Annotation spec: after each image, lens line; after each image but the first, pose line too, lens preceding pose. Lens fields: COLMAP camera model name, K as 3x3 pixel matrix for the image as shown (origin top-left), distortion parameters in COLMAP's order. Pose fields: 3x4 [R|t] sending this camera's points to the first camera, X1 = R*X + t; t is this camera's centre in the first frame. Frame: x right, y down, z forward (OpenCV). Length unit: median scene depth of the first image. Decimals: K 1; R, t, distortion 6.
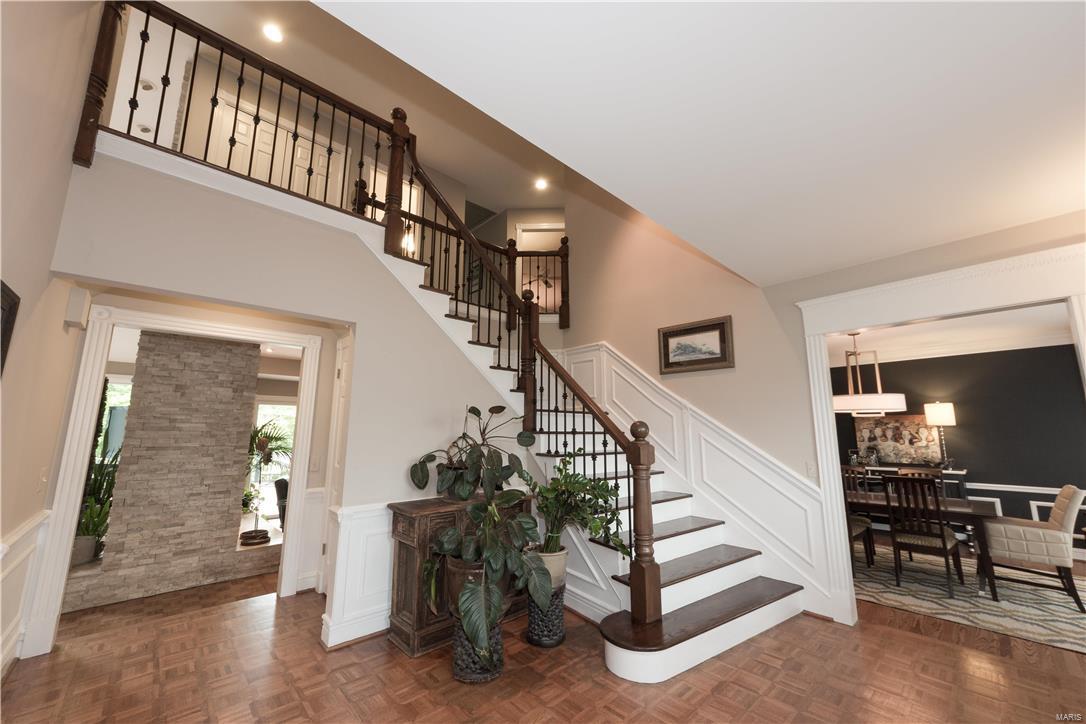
lens RADIAL K [[412.5, 0, 549.2], [0, 412.5, 361.3], [0, 0, 1]] dist [0.003658, 0.000096]
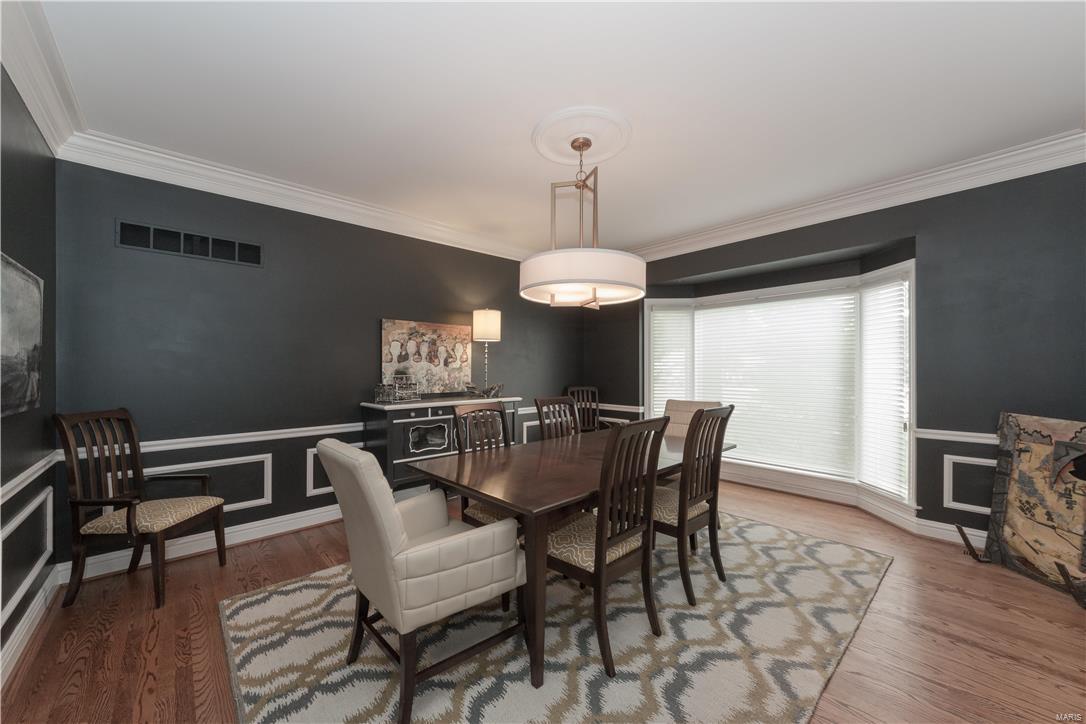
lens RADIAL K [[412.5, 0, 544.0], [0, 412.5, 368.7], [0, 0, 1]] dist [0.003658, 0.000096]
pose [[0.031152, 0.001304, 0.999514, 0.190025], [-0.165231, 0.986247, 0.003863, 0.175754], [-0.985763, -0.165271, 0.030939, 0.815656]]
